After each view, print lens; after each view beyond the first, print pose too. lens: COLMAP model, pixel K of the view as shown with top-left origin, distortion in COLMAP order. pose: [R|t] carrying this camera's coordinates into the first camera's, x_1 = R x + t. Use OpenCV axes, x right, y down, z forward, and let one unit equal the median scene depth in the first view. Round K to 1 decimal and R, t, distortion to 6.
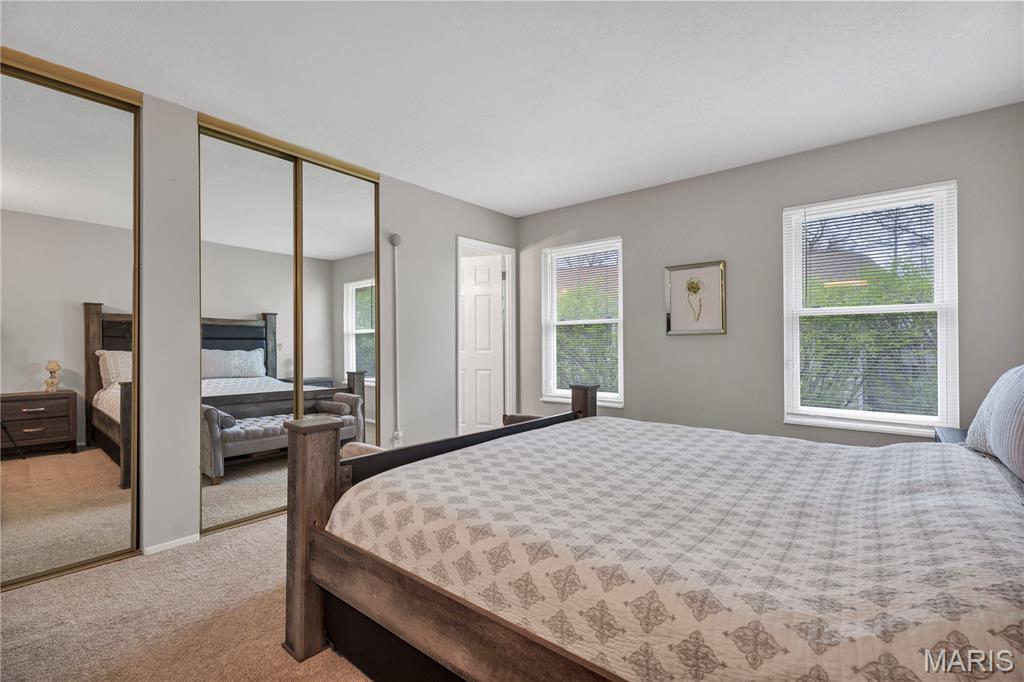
lens RADIAL K [[457.5, 0, 512.0], [0, 457.5, 341.0], [0, 0, 1]] dist [-0.000454, -0.000078]
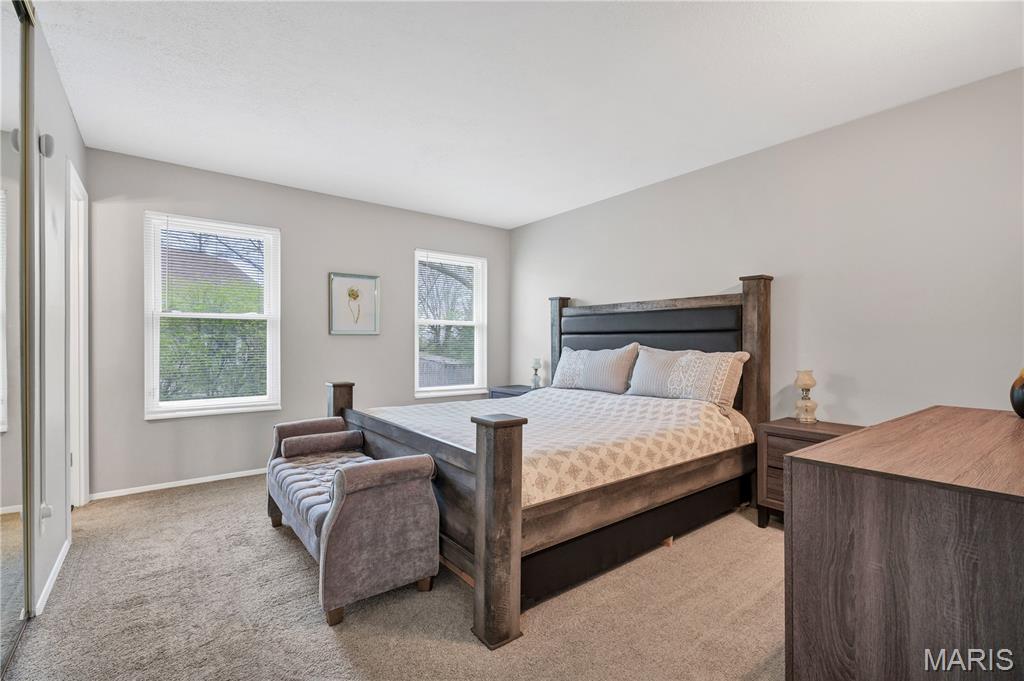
lens RADIAL K [[457.5, 0, 512.0], [0, 457.5, 340.5], [0, 0, 1]] dist [-0.000454, -0.000078]
pose [[0.213778, 0.014847, 0.976769, -0.645546], [-0.004629, 0.999889, -0.014185, 0.015300], [-0.976871, -0.001488, 0.213823, 0.346544]]
